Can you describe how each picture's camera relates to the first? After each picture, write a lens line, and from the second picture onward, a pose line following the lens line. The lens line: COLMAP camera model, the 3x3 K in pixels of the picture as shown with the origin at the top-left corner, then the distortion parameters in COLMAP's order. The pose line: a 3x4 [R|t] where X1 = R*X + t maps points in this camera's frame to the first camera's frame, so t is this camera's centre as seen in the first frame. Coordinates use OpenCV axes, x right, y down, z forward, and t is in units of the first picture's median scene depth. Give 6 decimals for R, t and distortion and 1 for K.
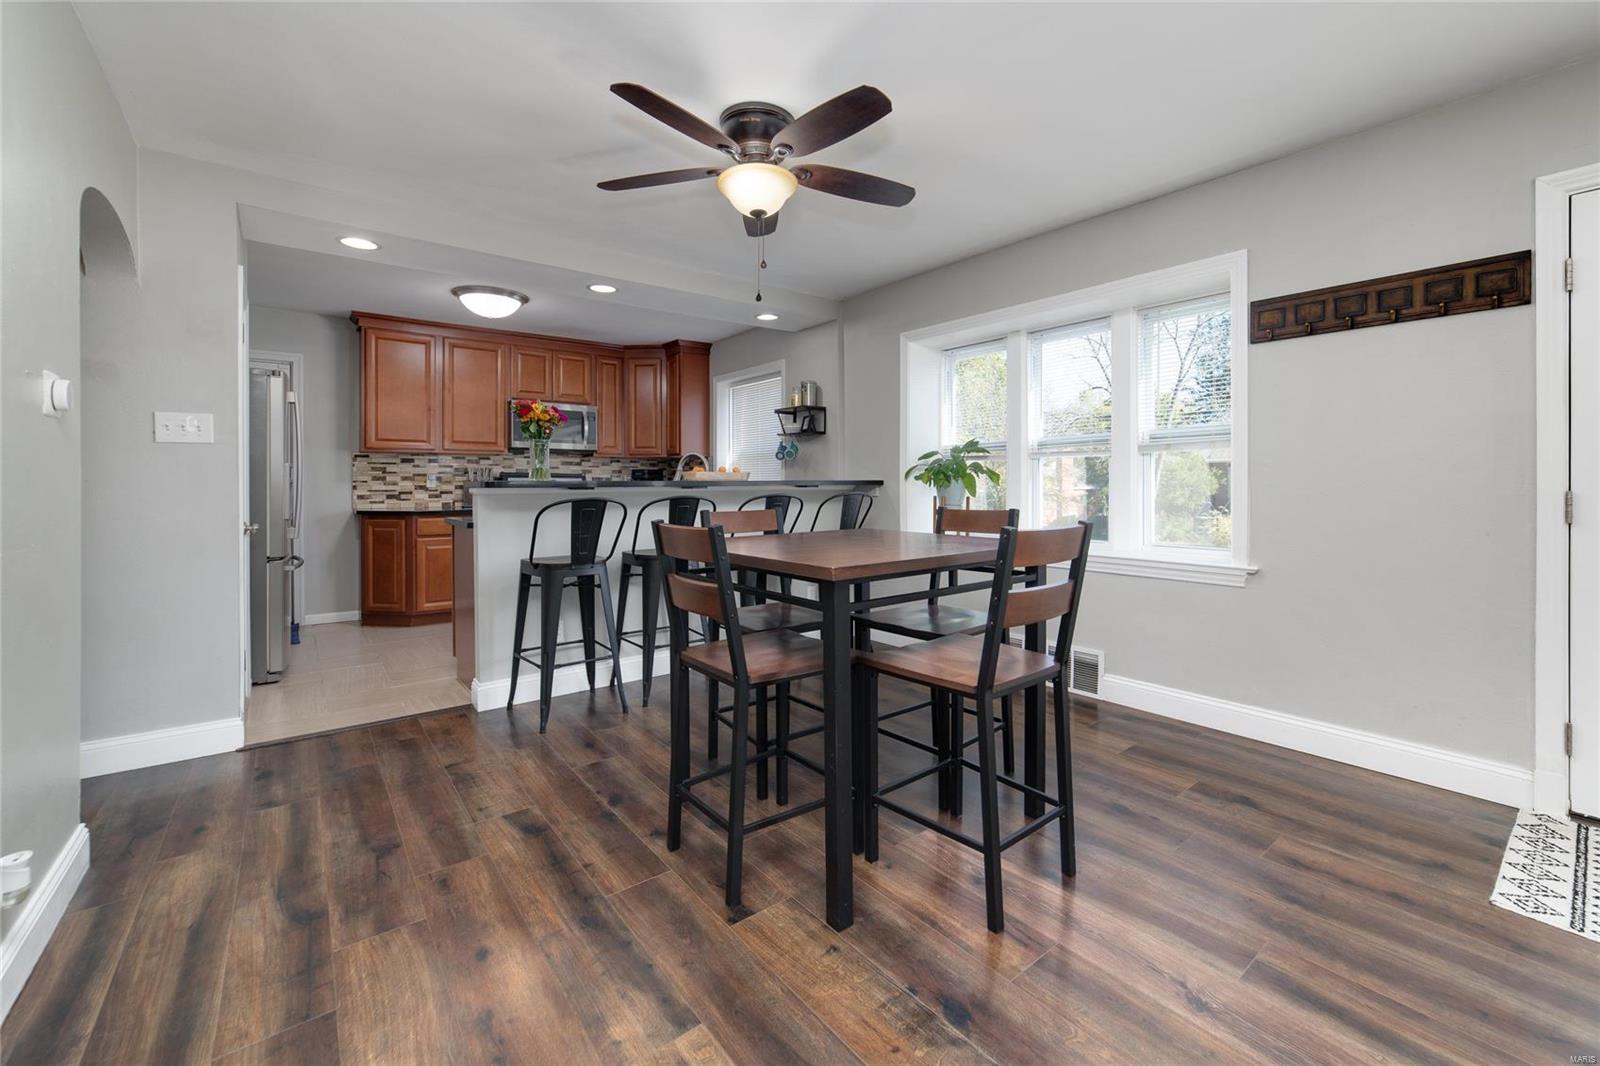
lens RADIAL K [[641.3, 0, 802.2], [0, 641.3, 484.5], [0, 0, 1]] dist [0.001231, 0.000062]
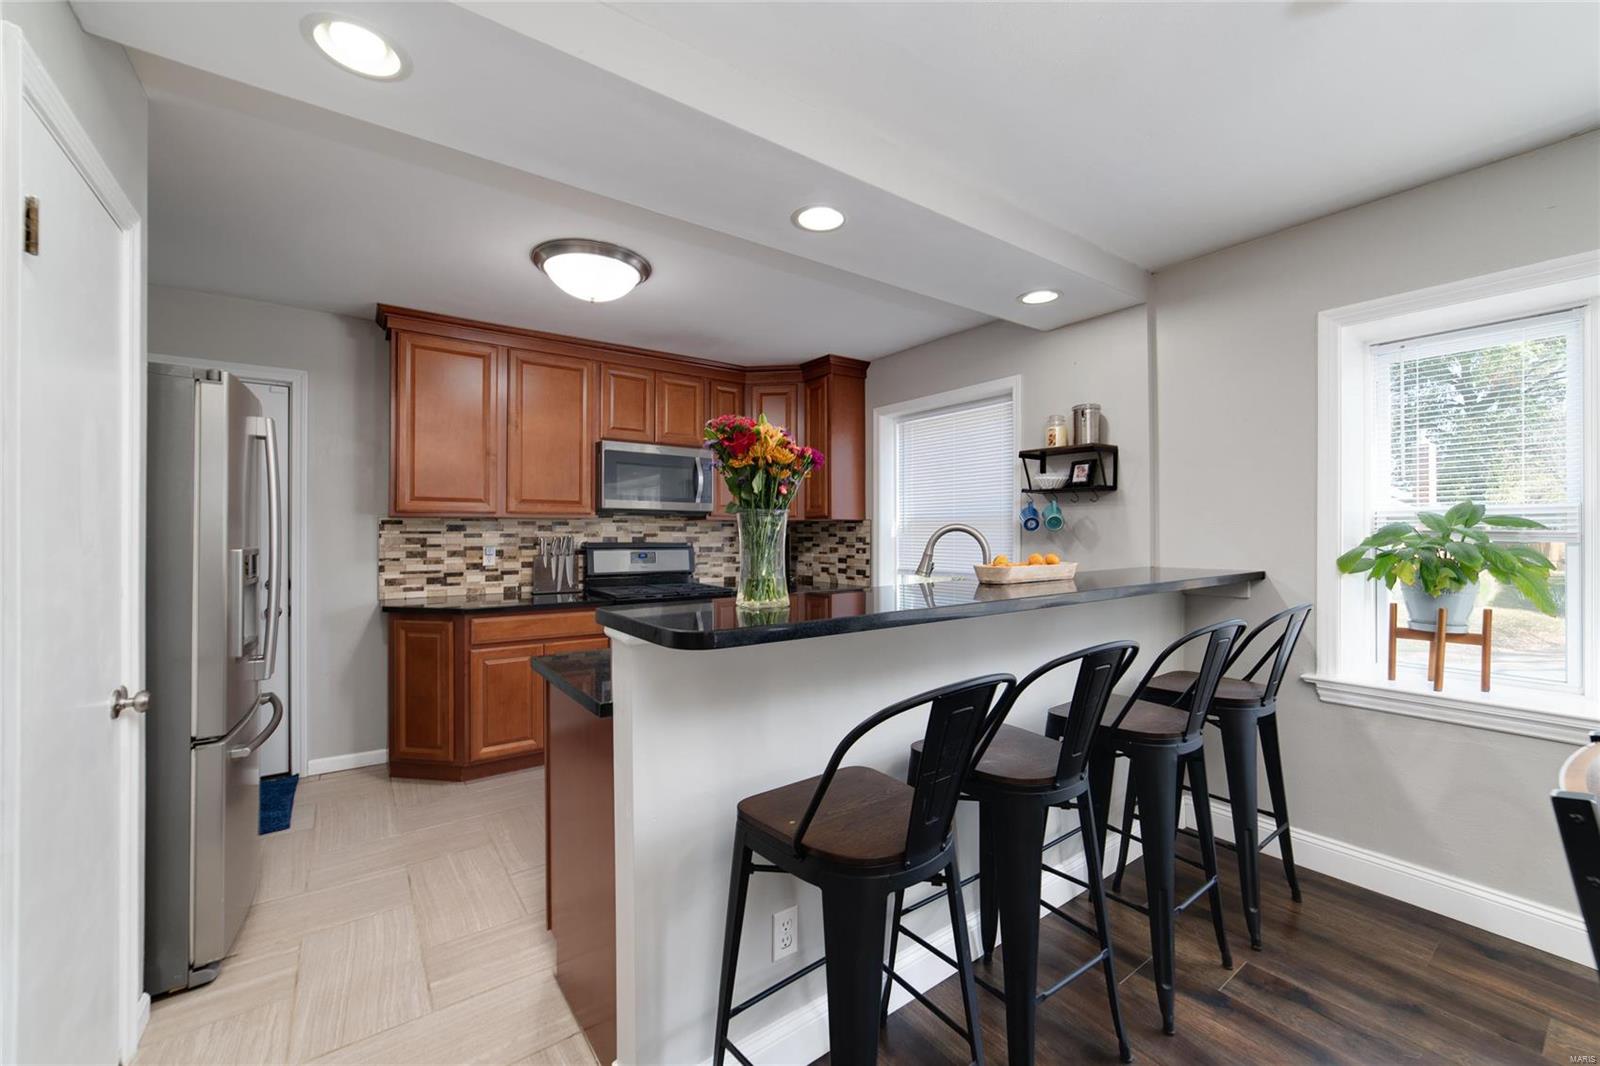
lens RADIAL K [[632.8, 0, 800.0], [0, 632.8, 533.0], [0, 0, 1]] dist [-0.002201, 0.000038]
pose [[0.998742, 0.003127, -0.050046, -0.220374], [-0.003263, 0.999991, -0.002650, -0.032762], [0.050037, 0.002810, 0.998743, 0.352113]]
